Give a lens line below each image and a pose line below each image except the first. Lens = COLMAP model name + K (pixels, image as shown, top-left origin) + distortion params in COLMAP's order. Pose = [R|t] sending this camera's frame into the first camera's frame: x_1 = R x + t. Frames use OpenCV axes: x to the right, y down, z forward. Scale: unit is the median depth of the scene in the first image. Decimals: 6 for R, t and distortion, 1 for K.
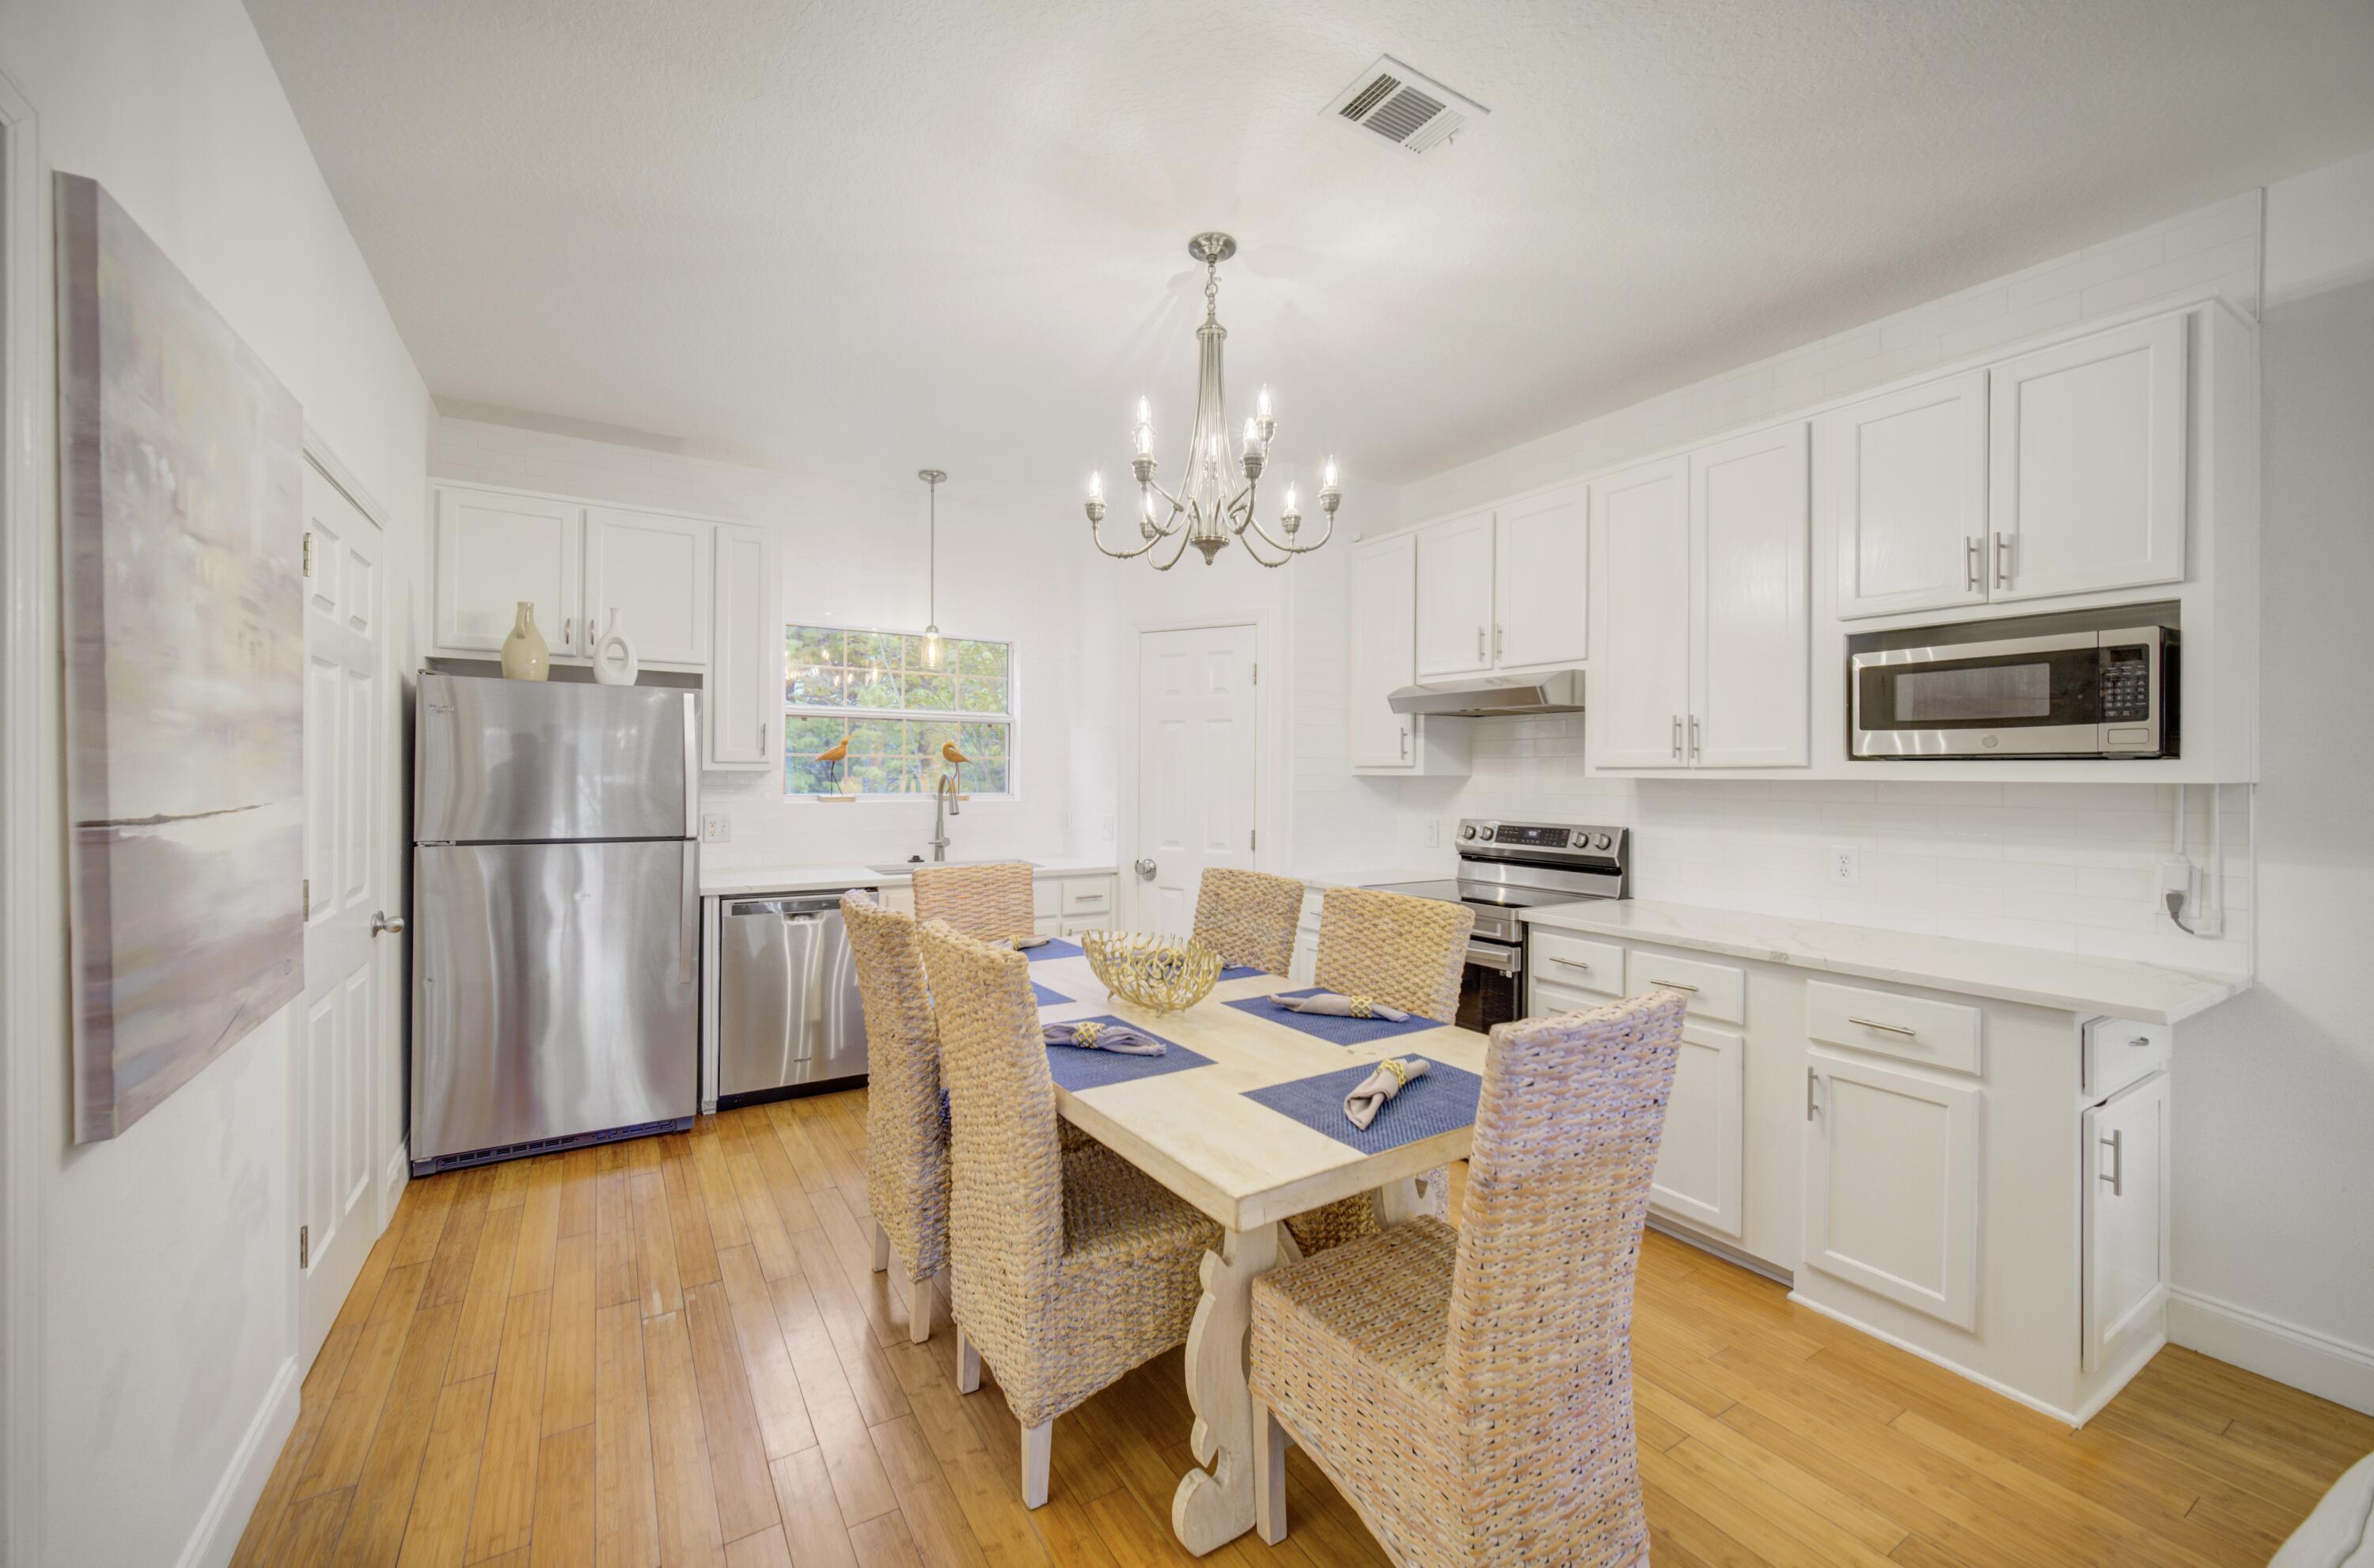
lens RADIAL K [[944.3, 0, 1184.5], [0, 944.3, 777.1], [0, 0, 1]] dist [-0.000611, -0.000127]
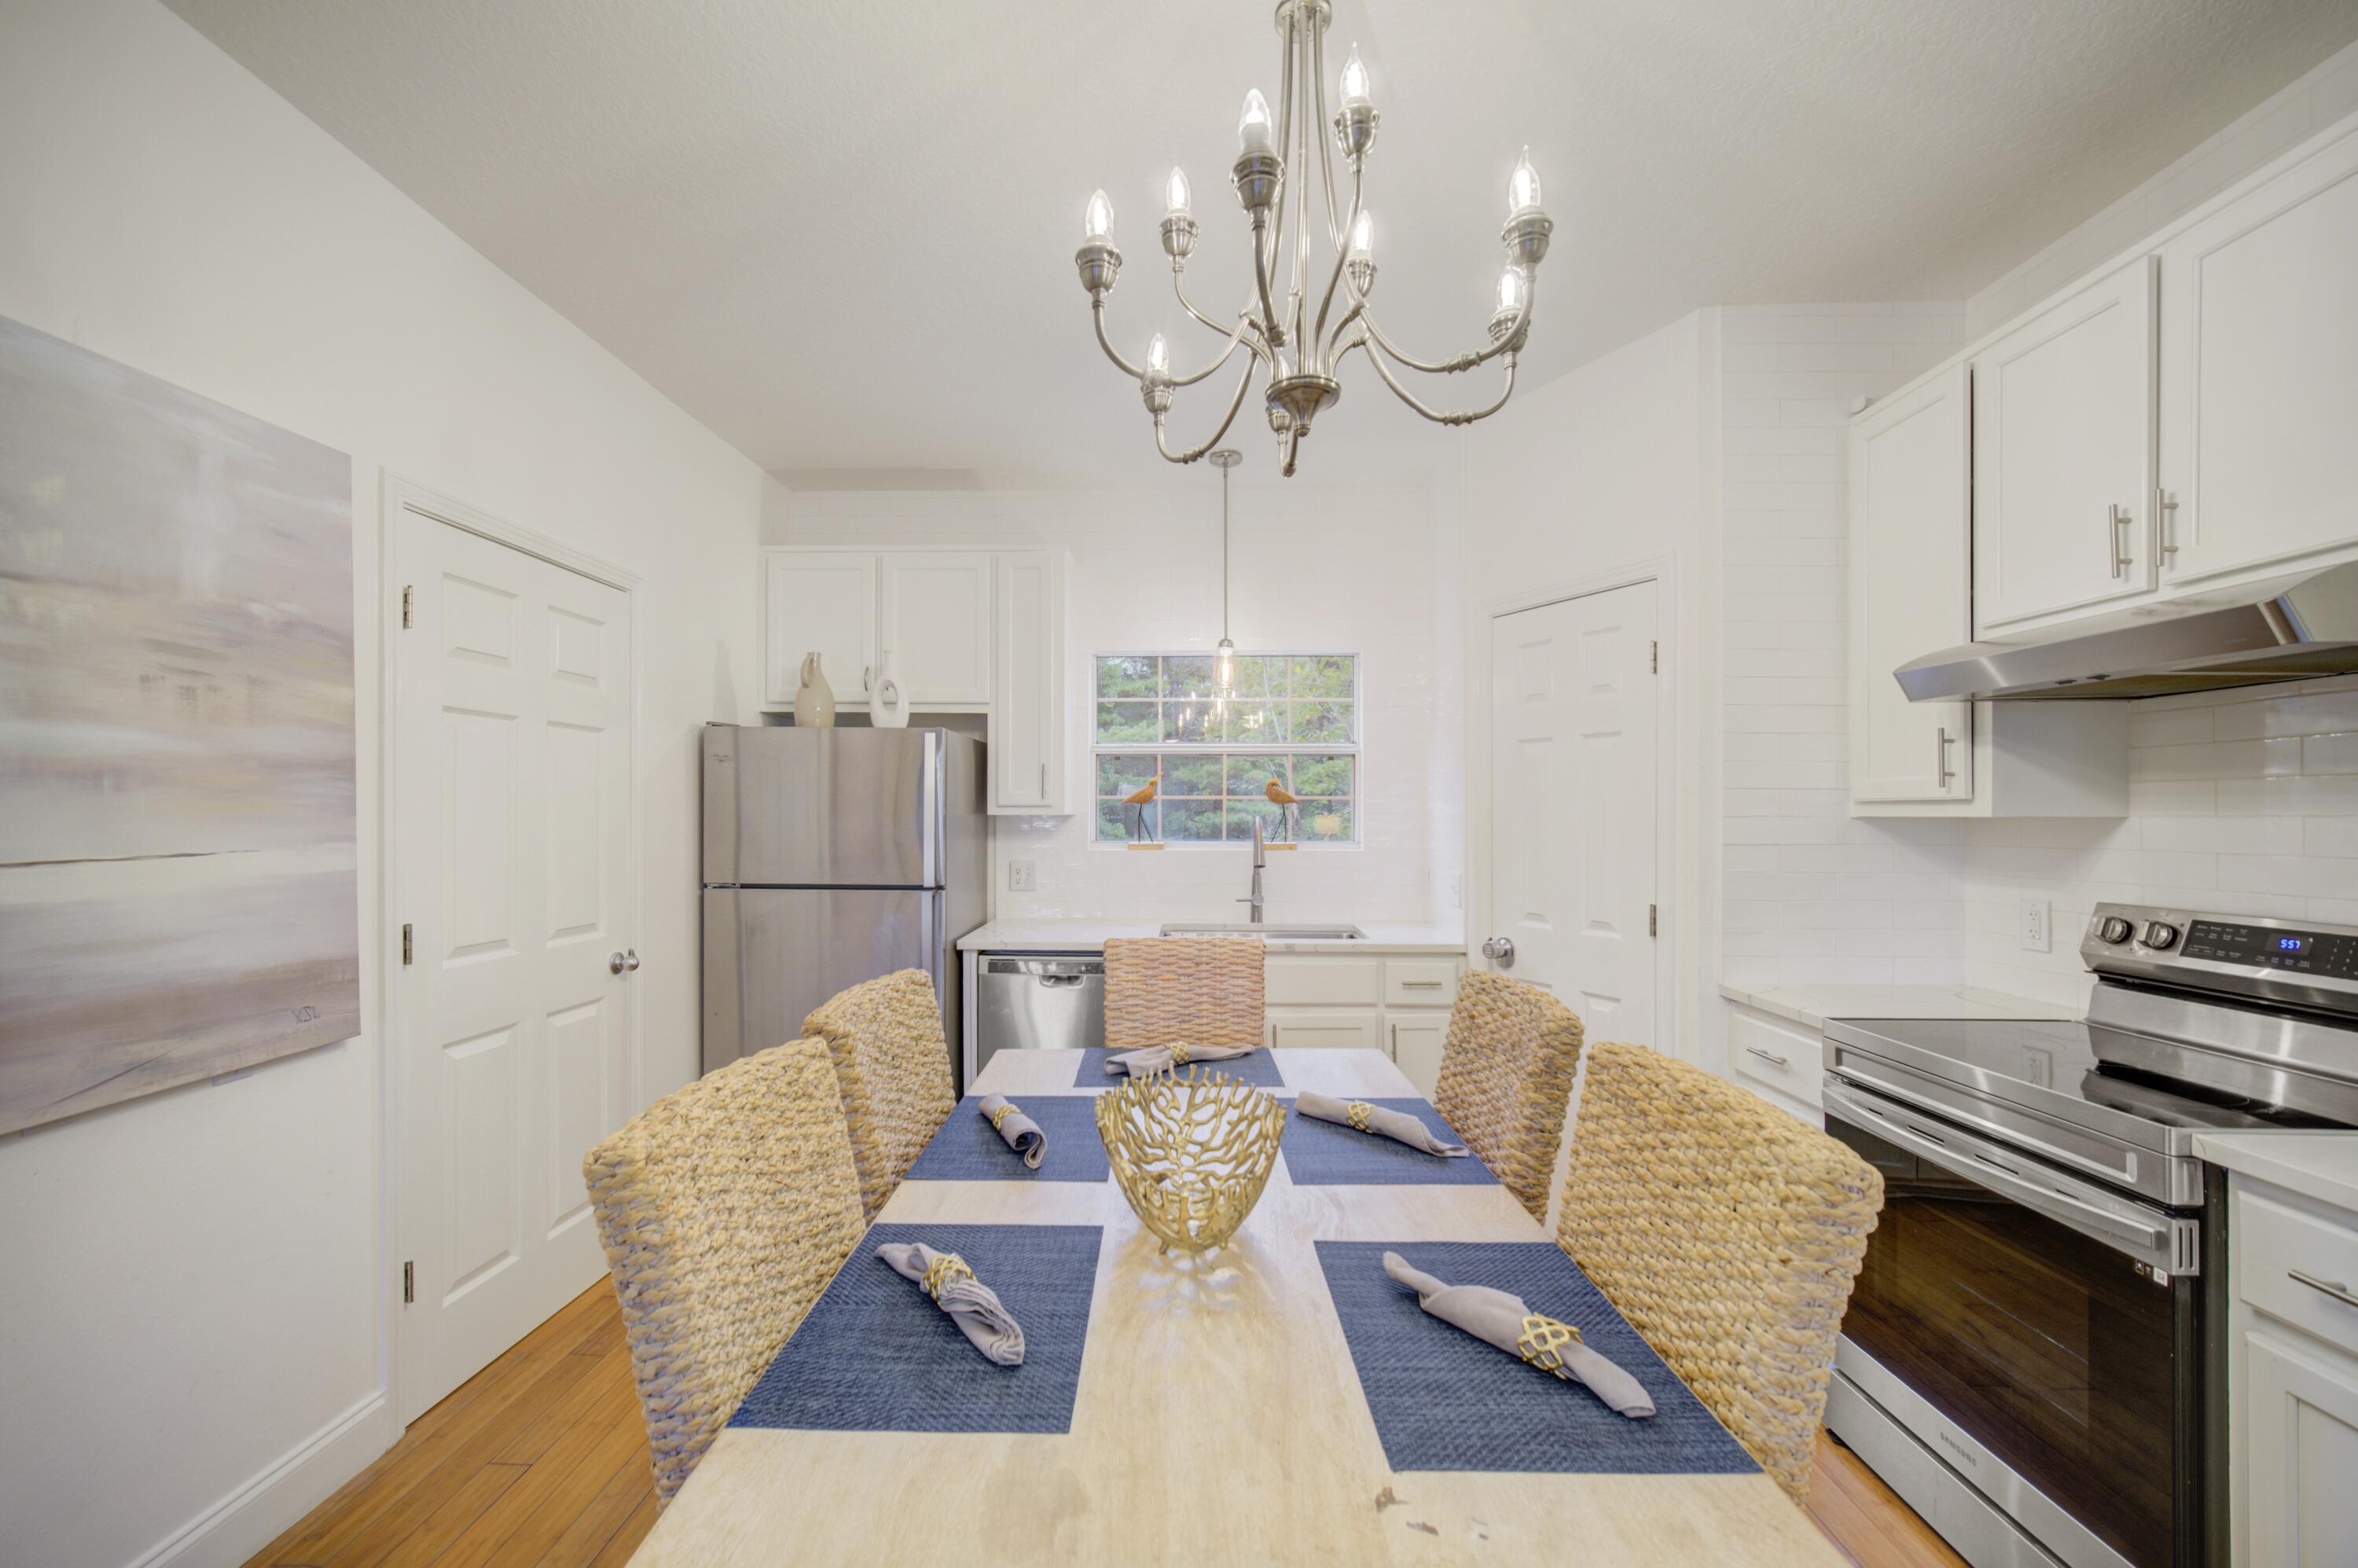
lens RADIAL K [[946.7, 0, 1164.0], [0, 946.7, 817.1], [0, 0, 1]] dist [-0.000236, -0.000091]
pose [[0.829448, -0.005078, -0.558561, 0.185024], [0.002220, 0.999981, -0.005794, 0.000395], [0.558579, 0.003566, 0.829443, 0.343488]]
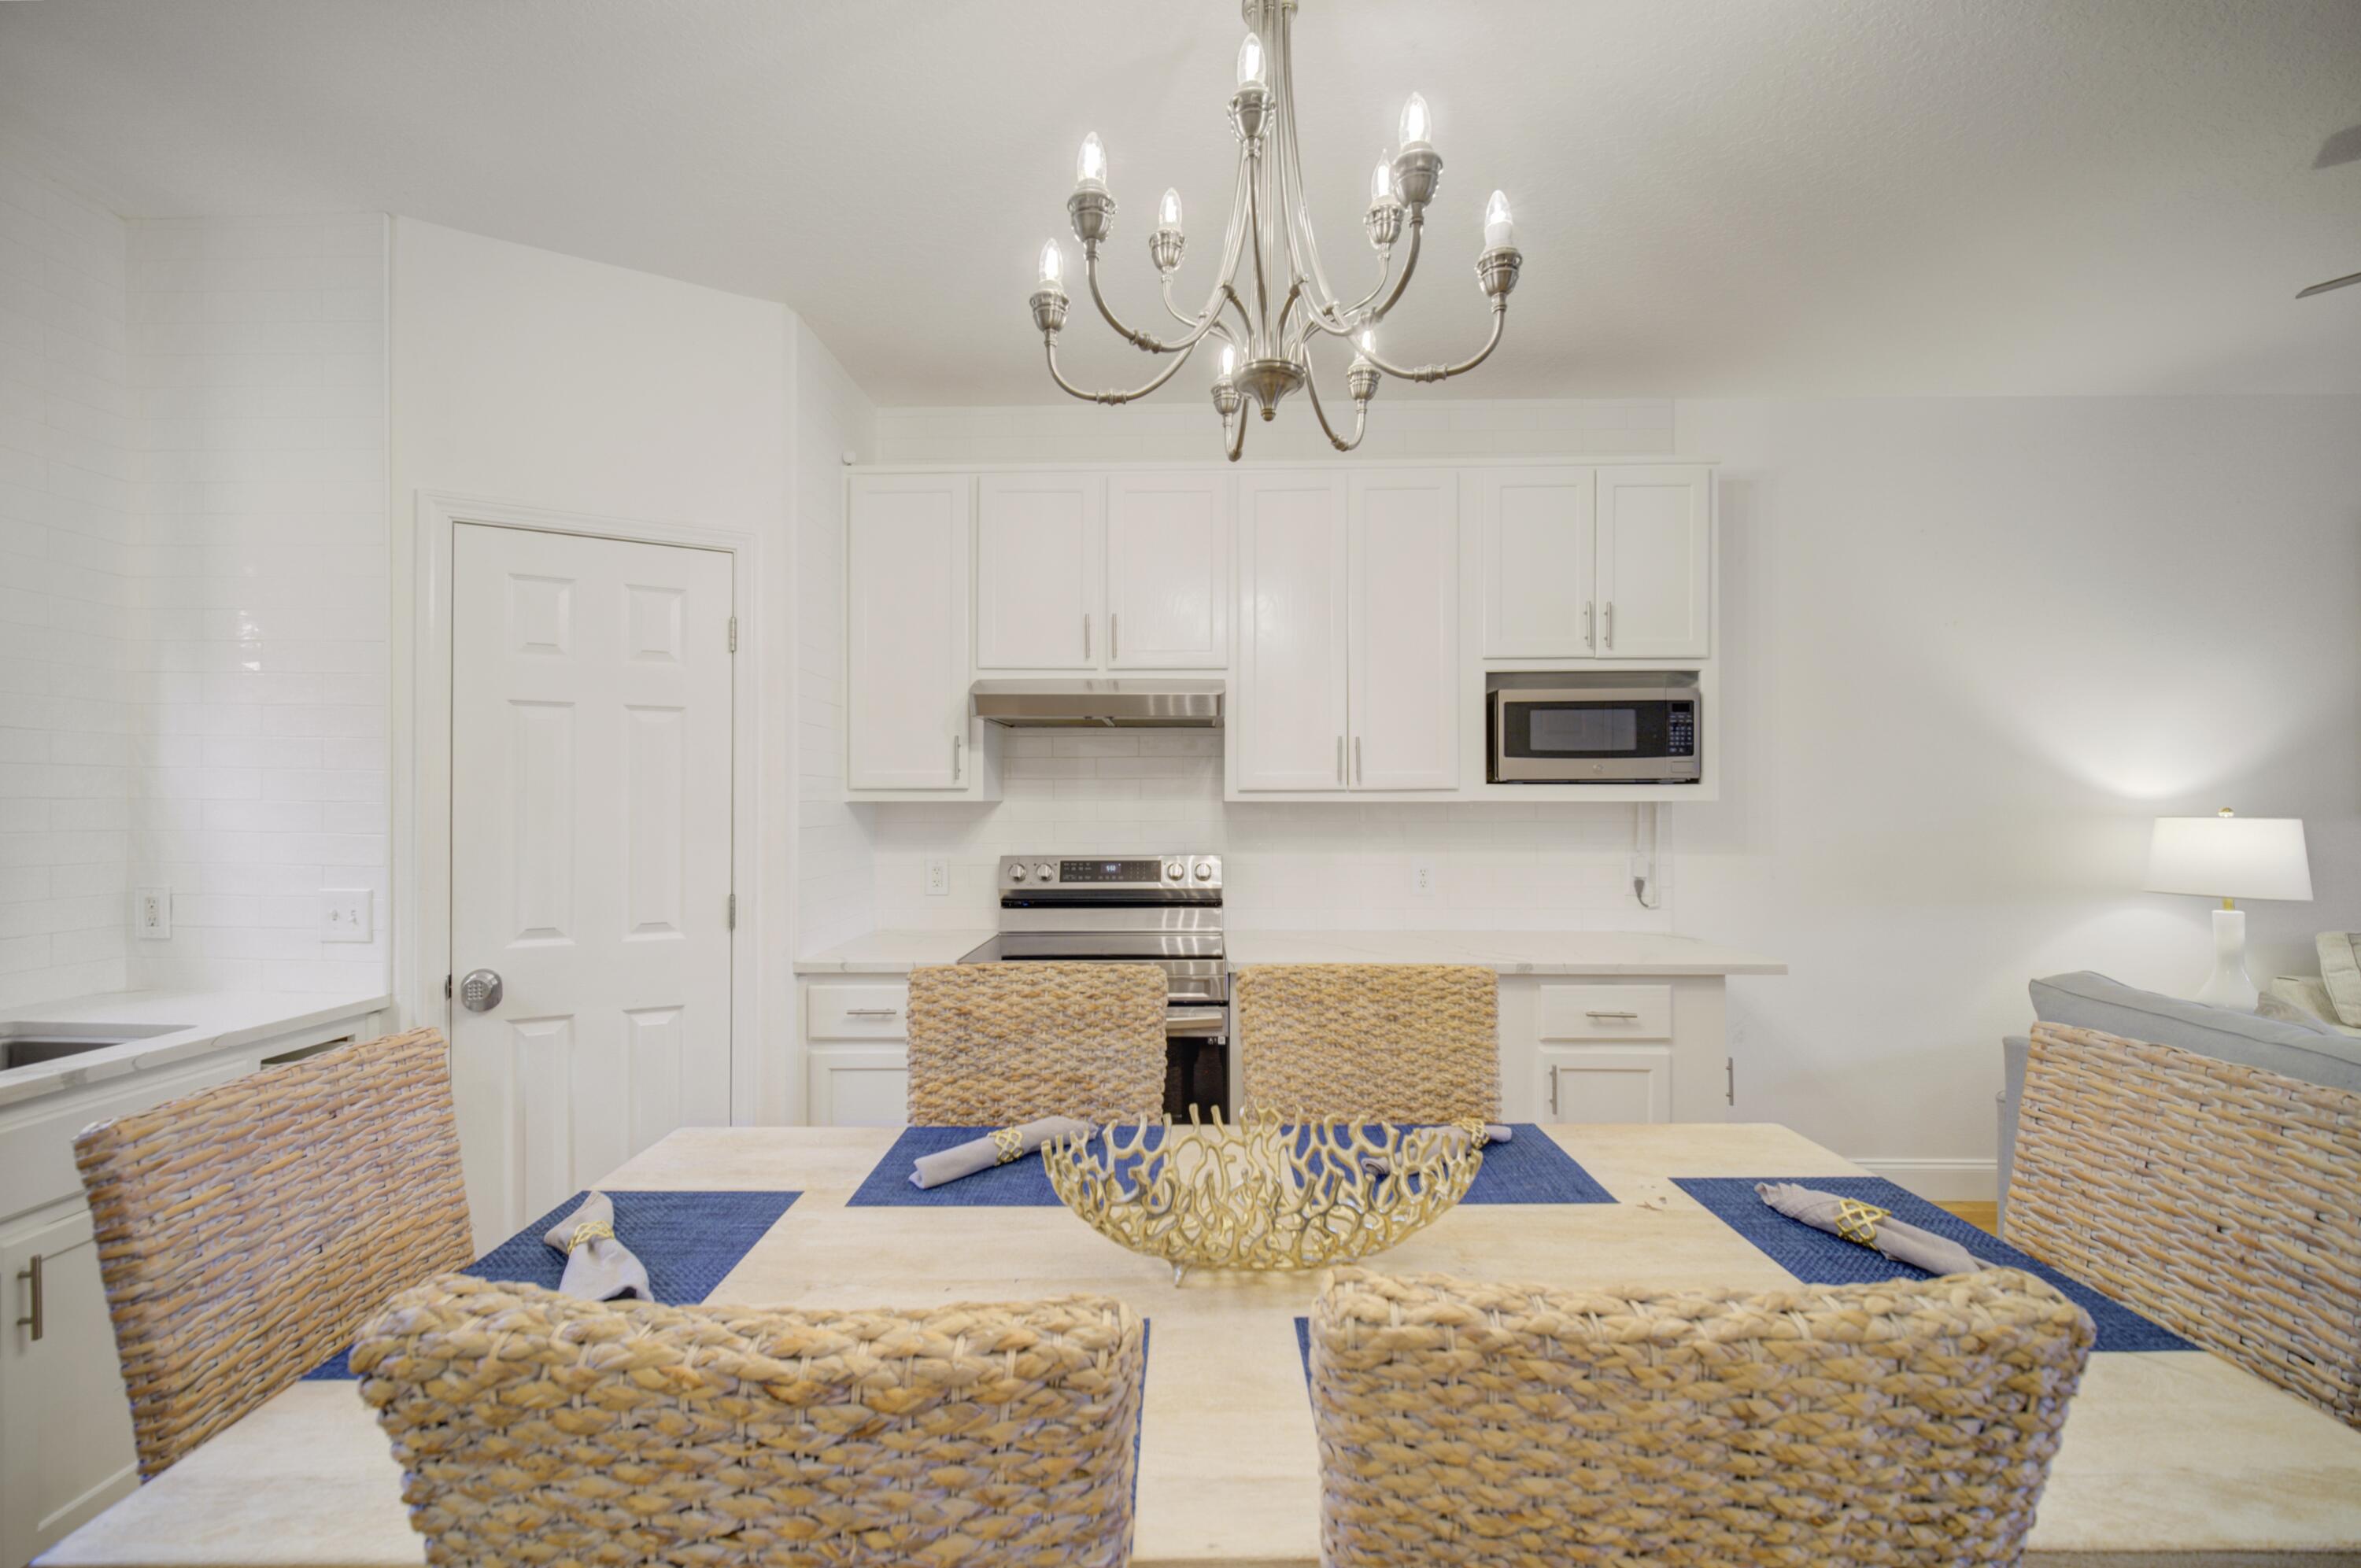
lens RADIAL K [[926.2, 0, 1175.3], [0, 926.2, 808.1], [0, 0, 1]] dist [0.000180, -0.000069]
pose [[0.550888, -0.011358, 0.834502, -0.311813], [0.009433, 0.999928, 0.007382, -0.000351], [-0.834526, 0.003805, 0.550956, 0.521771]]
